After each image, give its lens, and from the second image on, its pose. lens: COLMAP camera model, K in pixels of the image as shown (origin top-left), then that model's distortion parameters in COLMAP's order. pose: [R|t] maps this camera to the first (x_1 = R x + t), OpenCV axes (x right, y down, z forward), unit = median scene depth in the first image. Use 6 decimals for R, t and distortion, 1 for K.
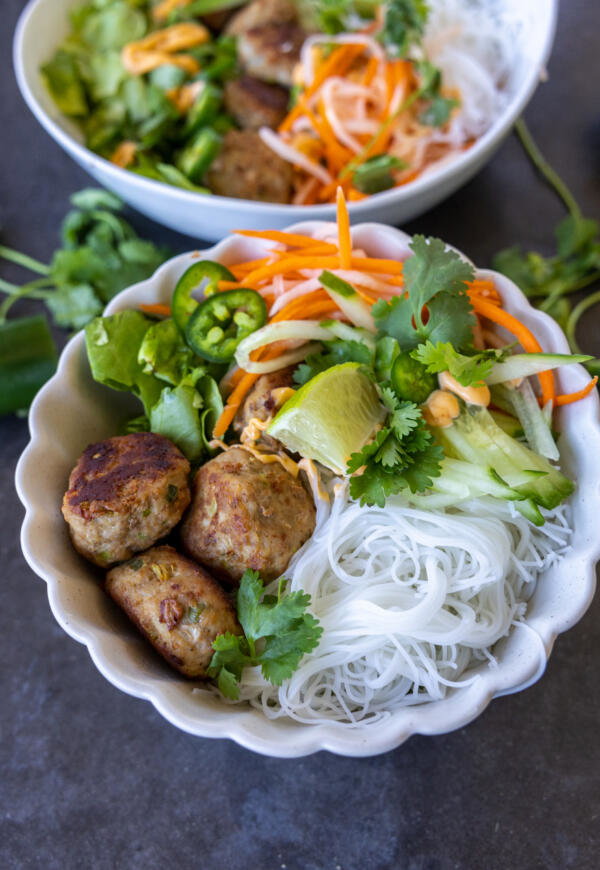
lens RADIAL K [[748.3, 0, 322.2], [0, 748.3, 497.3], [0, 0, 1]] dist [-0.011058, -0.004087]
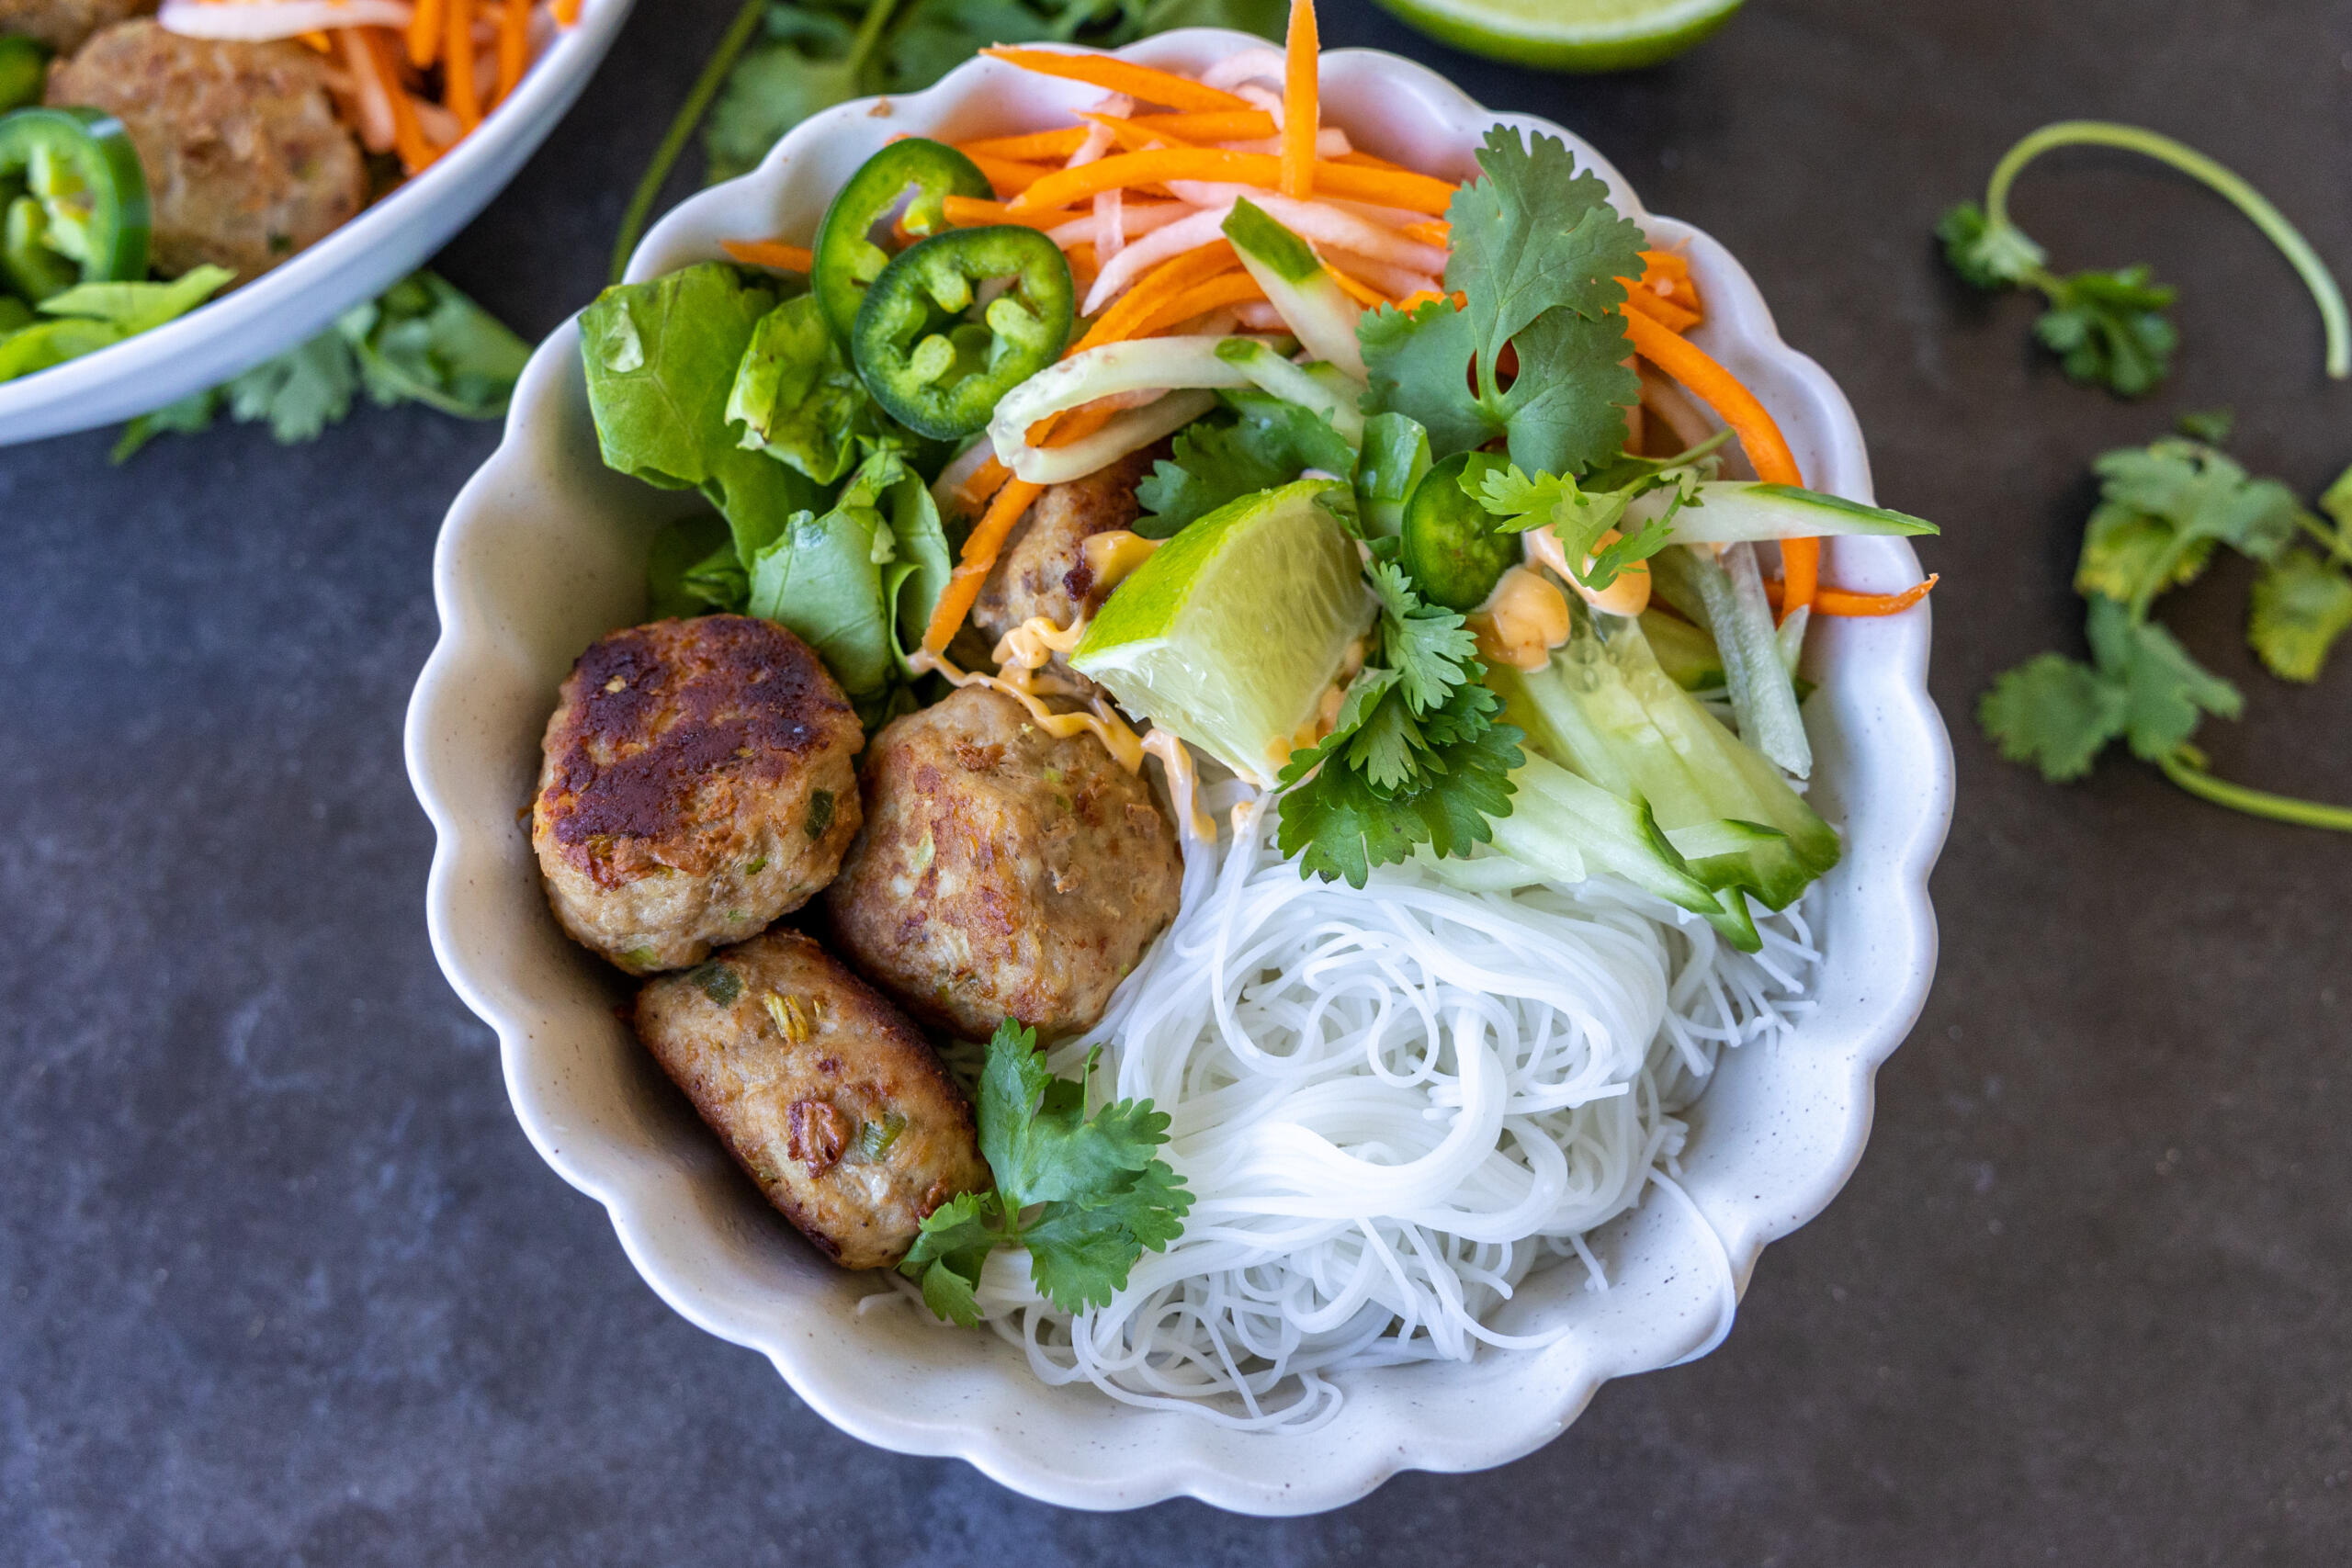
lens RADIAL K [[2024.7, 0, 1098.4], [0, 2024.7, 771.1], [0, 0, 1]] dist [-0.018590, 0.014697]
pose [[0.997512, 0.057100, 0.041339, -0.096906], [-0.063748, 0.981002, 0.183226, -0.217974], [-0.030092, -0.185405, 0.982201, -0.027629]]
